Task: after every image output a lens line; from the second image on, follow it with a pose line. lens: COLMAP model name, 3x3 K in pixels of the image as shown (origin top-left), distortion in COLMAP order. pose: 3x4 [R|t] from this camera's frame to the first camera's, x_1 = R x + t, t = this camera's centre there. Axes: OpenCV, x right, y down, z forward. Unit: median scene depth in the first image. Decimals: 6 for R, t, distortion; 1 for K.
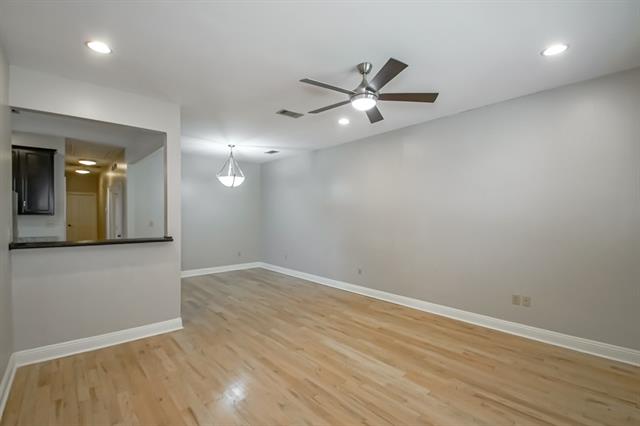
lens RADIAL K [[293.6, 0, 314.3], [0, 293.6, 215.8], [0, 0, 1]] dist [-0.001816, -0.000775]
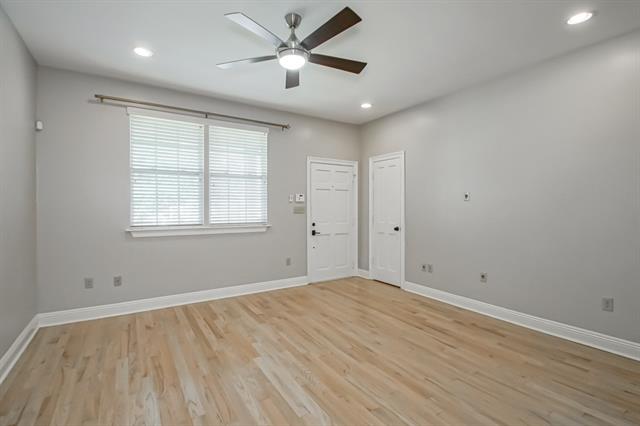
lens RADIAL K [[293.6, 0, 304.4], [0, 293.6, 203.0], [0, 0, 1]] dist [-0.001816, -0.000775]
pose [[-0.984423, 0.001455, 0.175811, -0.013303], [-0.000091, 0.999961, -0.008781, 0.034930], [-0.175817, -0.008660, -0.984385, 1.555513]]
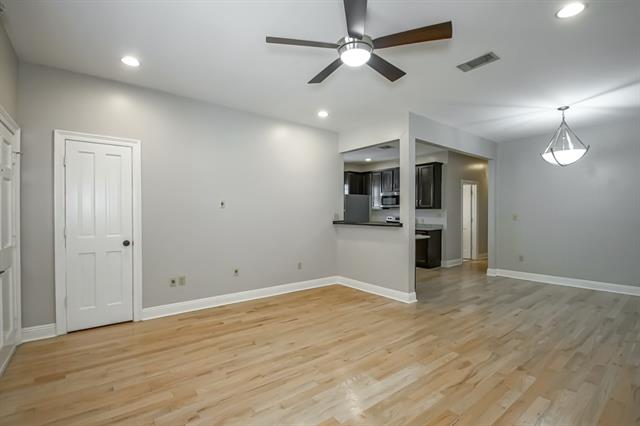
lens RADIAL K [[293.6, 0, 318.2], [0, 293.6, 215.1], [0, 0, 1]] dist [-0.001816, -0.000775]
pose [[-0.053870, 0.002444, -0.998545, 0.814368], [-0.005135, 0.999983, 0.002724, 0.040773], [0.998535, 0.005275, -0.053857, 0.800188]]
